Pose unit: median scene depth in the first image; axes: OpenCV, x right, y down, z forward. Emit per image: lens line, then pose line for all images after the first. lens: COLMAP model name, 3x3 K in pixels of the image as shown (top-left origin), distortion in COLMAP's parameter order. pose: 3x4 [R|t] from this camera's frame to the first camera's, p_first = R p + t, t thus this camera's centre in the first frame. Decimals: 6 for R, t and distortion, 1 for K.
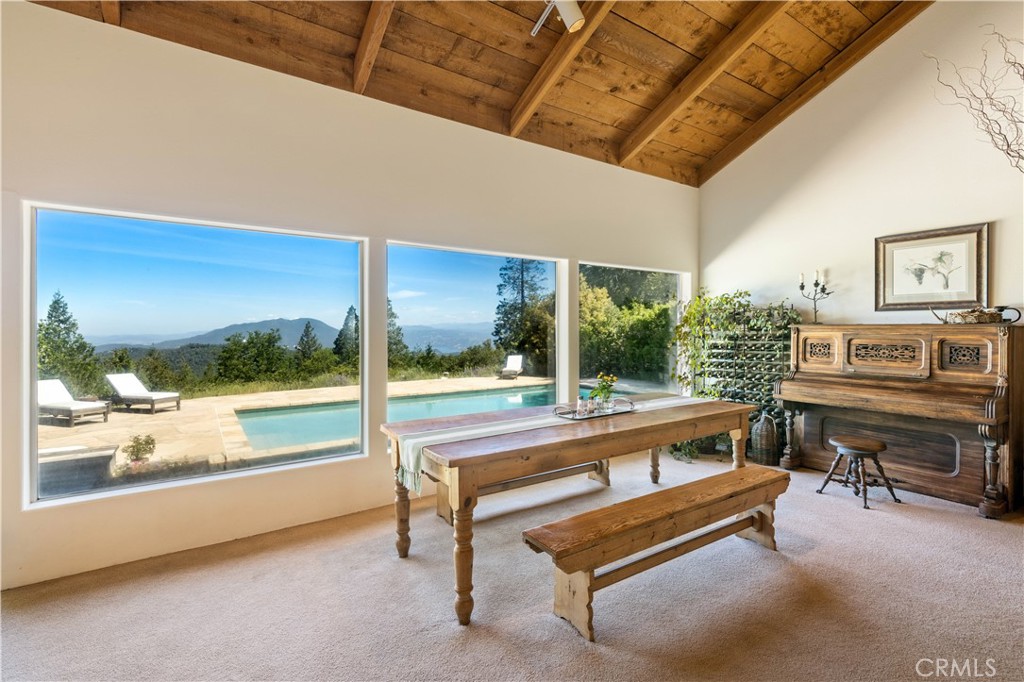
lens RADIAL K [[470.2, 0, 517.0], [0, 470.2, 331.4], [0, 0, 1]] dist [-0.001731, -0.000416]
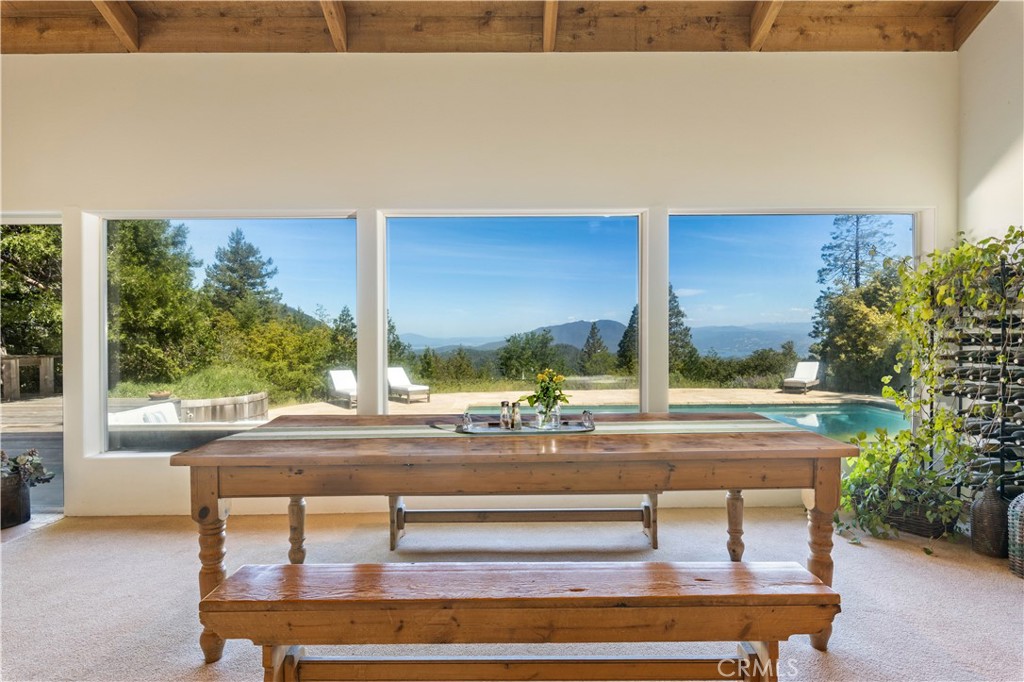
lens RADIAL K [[529.8, 0, 514.8], [0, 529.8, 344.2], [0, 0, 1]] dist [-0.003452, -0.002243]
pose [[0.829559, 0.007190, -0.558373, 0.408027], [0.004219, 0.999808, 0.019142, 0.029131], [0.558404, -0.018235, 0.829369, 0.267943]]
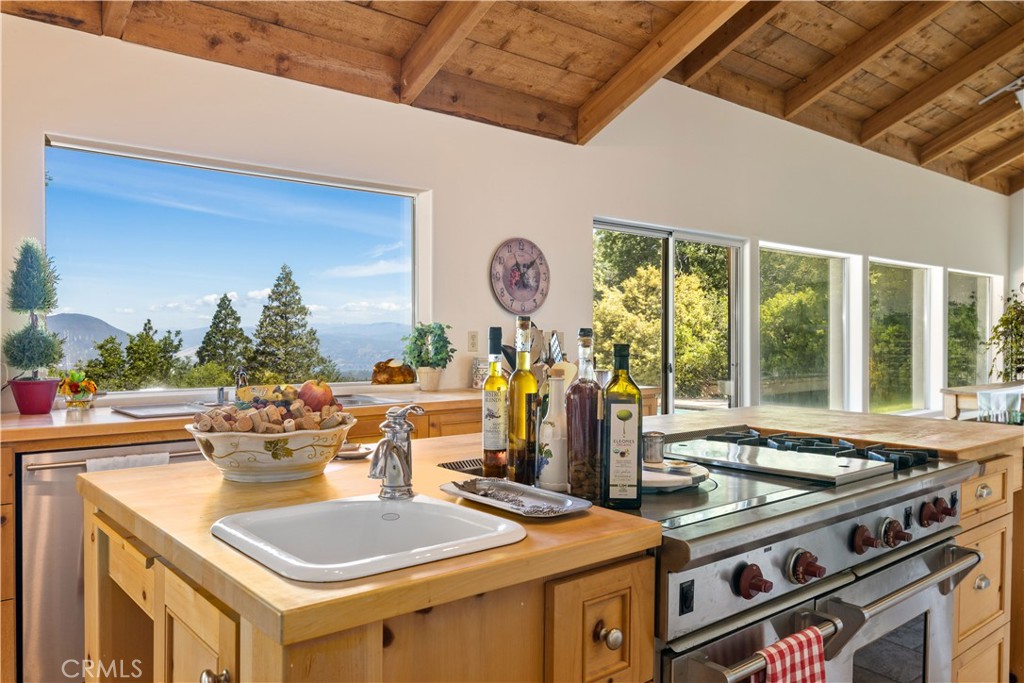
lens RADIAL K [[770.3, 0, 514.8], [0, 770.3, 343.0], [0, 0, 1]] dist [-0.000997, 0.001425]
pose [[0.994493, 0.002118, 0.104781, -1.232312], [-0.002830, 0.999974, 0.006648, 0.025192], [-0.104764, -0.006908, 0.994473, -0.844417]]
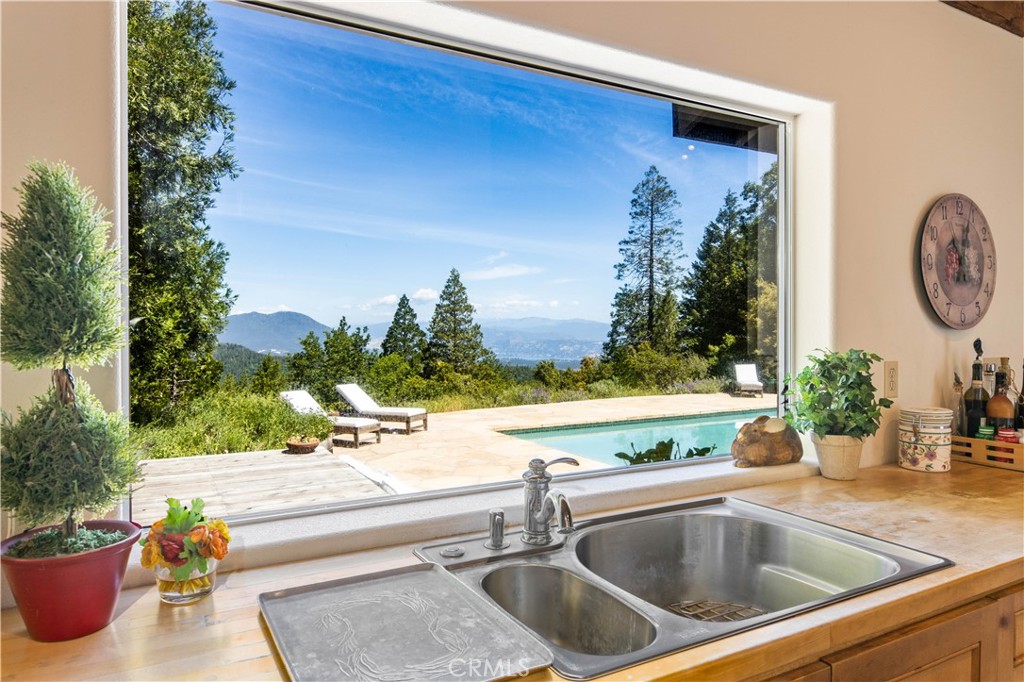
lens RADIAL K [[670.4, 0, 515.9], [0, 670.4, 339.6], [0, 0, 1]] dist [0.006688, -0.006993]
pose [[0.996212, 0.001878, -0.086941, -1.411366], [-0.000640, 0.999898, 0.014266, -0.006051], [0.086959, -0.014156, 0.996111, -0.341831]]
